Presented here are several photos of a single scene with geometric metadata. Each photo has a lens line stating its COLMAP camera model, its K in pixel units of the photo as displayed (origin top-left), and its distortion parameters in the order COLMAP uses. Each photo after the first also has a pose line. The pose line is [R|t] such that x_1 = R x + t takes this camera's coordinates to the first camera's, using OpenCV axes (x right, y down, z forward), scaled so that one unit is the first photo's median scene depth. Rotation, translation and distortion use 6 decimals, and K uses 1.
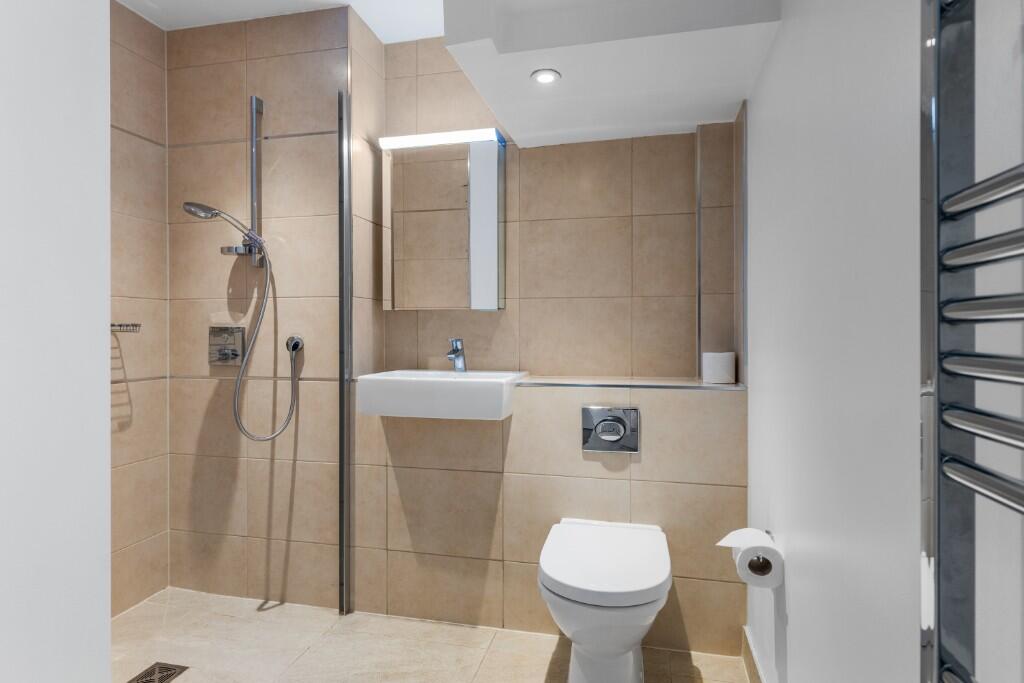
lens RADIAL K [[564.2, 0, 511.2], [0, 564.2, 334.6], [0, 0, 1]] dist [0.001929, 0.001048]
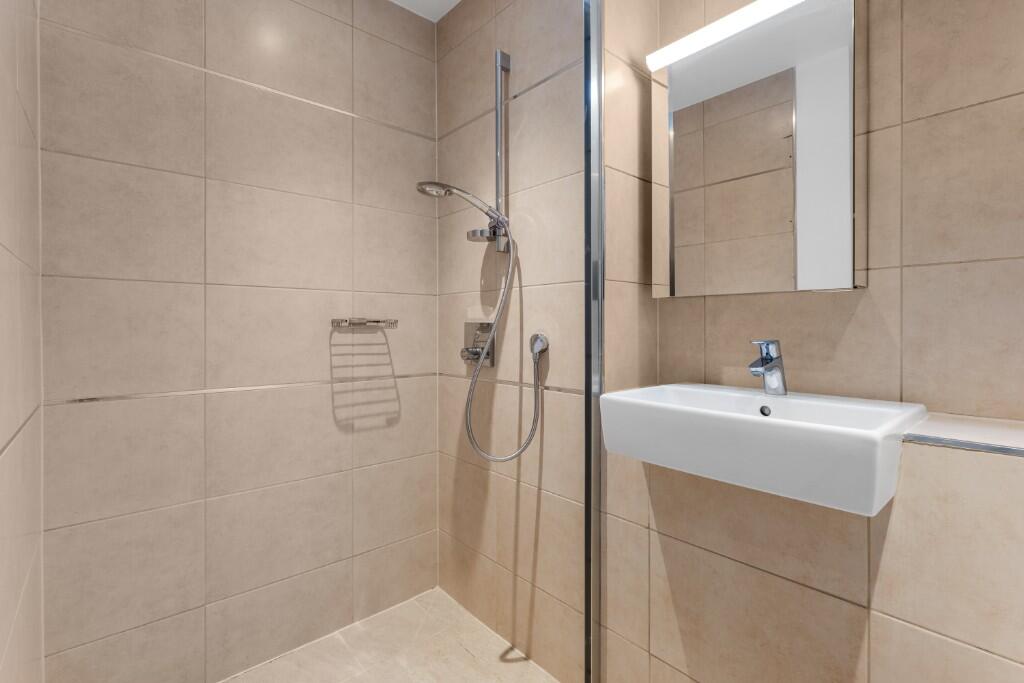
lens RADIAL K [[471.0, 0, 510.6], [0, 471.0, 328.6], [0, 0, 1]] dist [0.002148, -0.001331]
pose [[0.814441, 0.001963, -0.580244, -0.028383], [-0.003131, 0.999995, -0.001012, -0.003596], [0.580238, 0.002641, 0.814442, 0.424216]]
